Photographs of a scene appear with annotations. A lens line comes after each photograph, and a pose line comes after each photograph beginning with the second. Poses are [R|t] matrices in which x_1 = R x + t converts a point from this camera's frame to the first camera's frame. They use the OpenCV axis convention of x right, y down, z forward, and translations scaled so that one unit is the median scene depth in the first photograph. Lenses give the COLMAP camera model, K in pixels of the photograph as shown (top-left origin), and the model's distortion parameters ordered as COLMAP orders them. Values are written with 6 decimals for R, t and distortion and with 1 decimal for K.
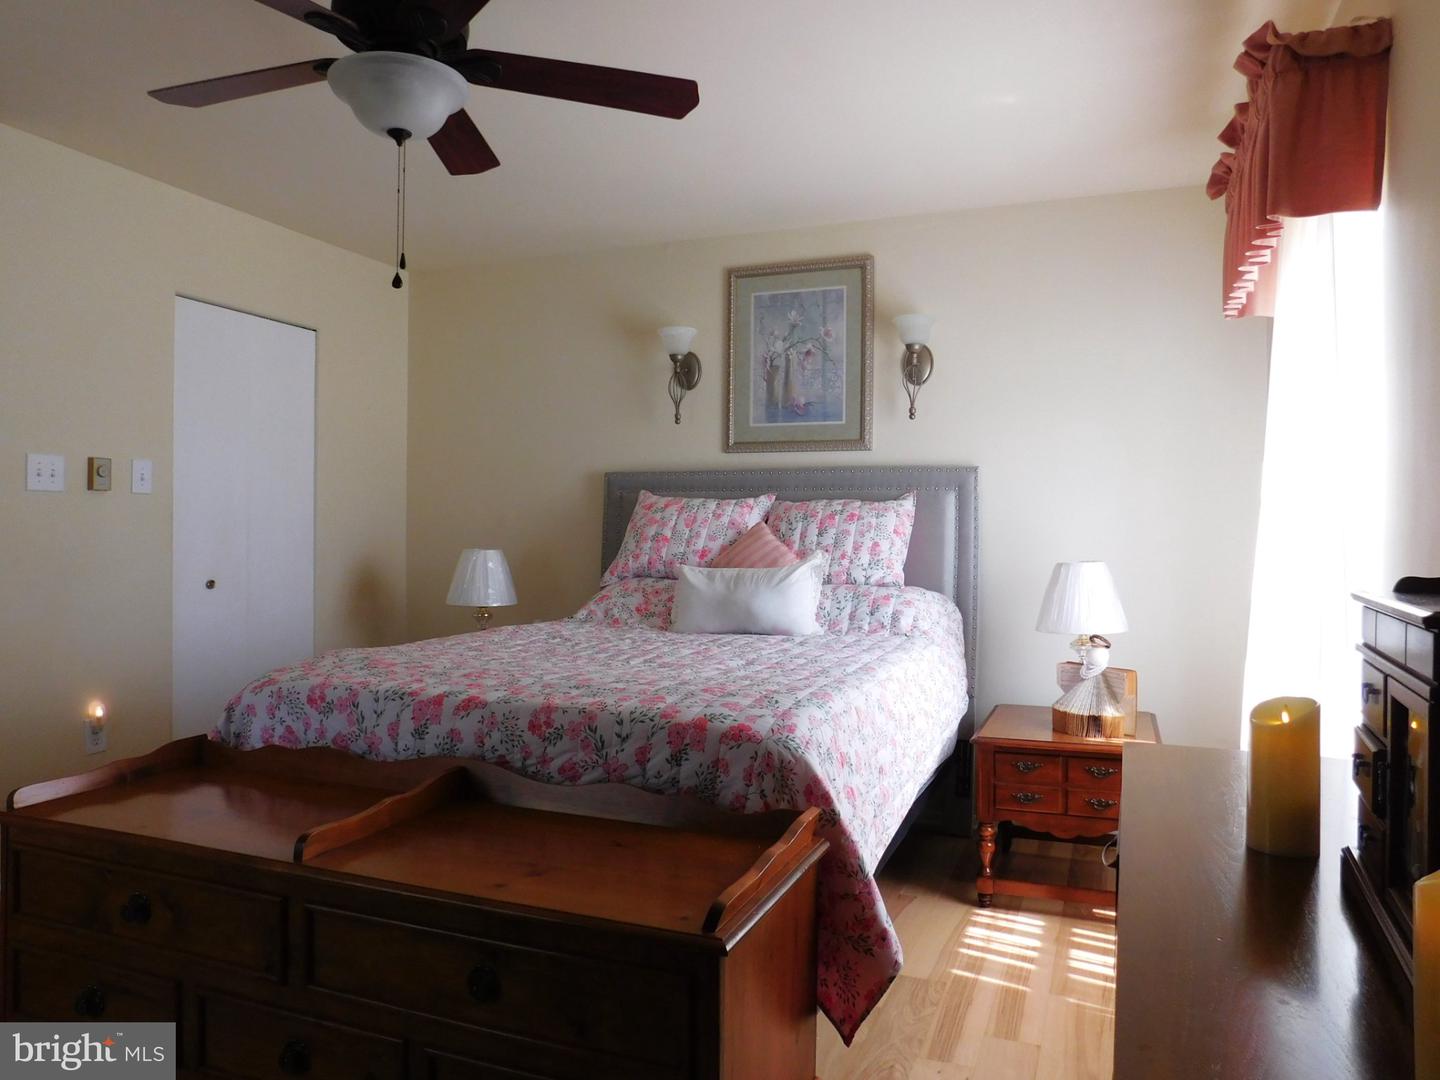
lens RADIAL K [[1011.1, 0, 720.0], [0, 1011.1, 540.0], [0, 0, 1]] dist [-0.075615, 0.075596]
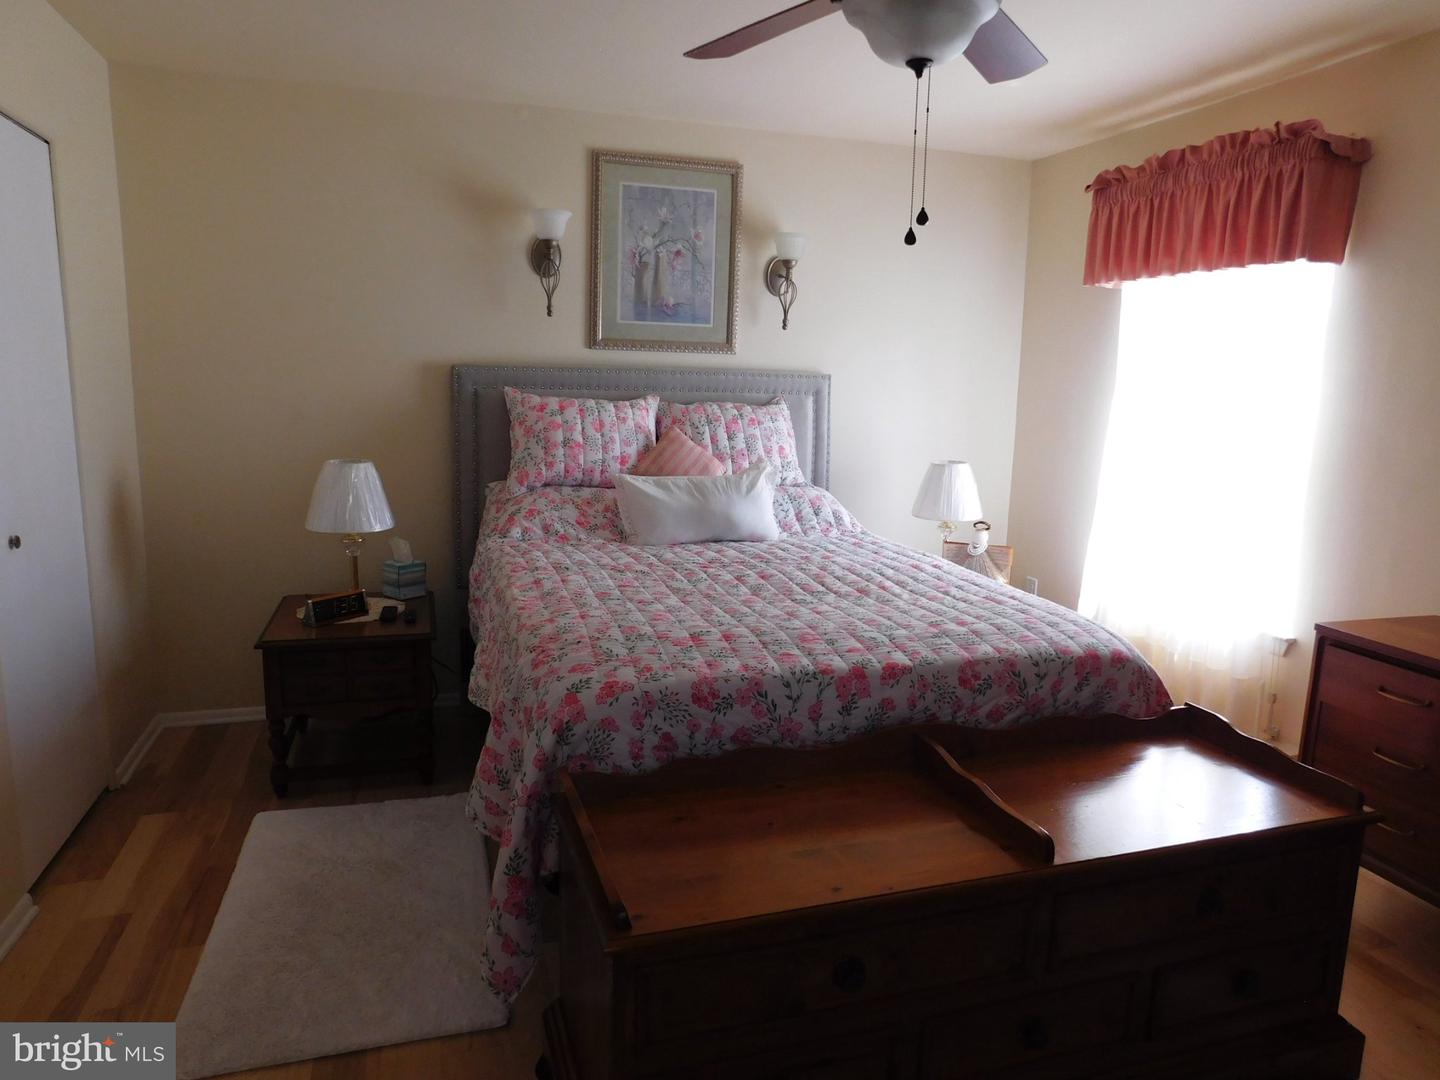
lens RADIAL K [[959.3, 0, 720.0], [0, 959.3, 540.0], [0, 0, 1]] dist [-0.072875, 0.065043]
pose [[0.767497, -0.097922, 0.633529, -0.534991], [-0.016297, 0.984965, 0.171985, -0.070522], [-0.640845, -0.142323, 0.754362, 0.222592]]
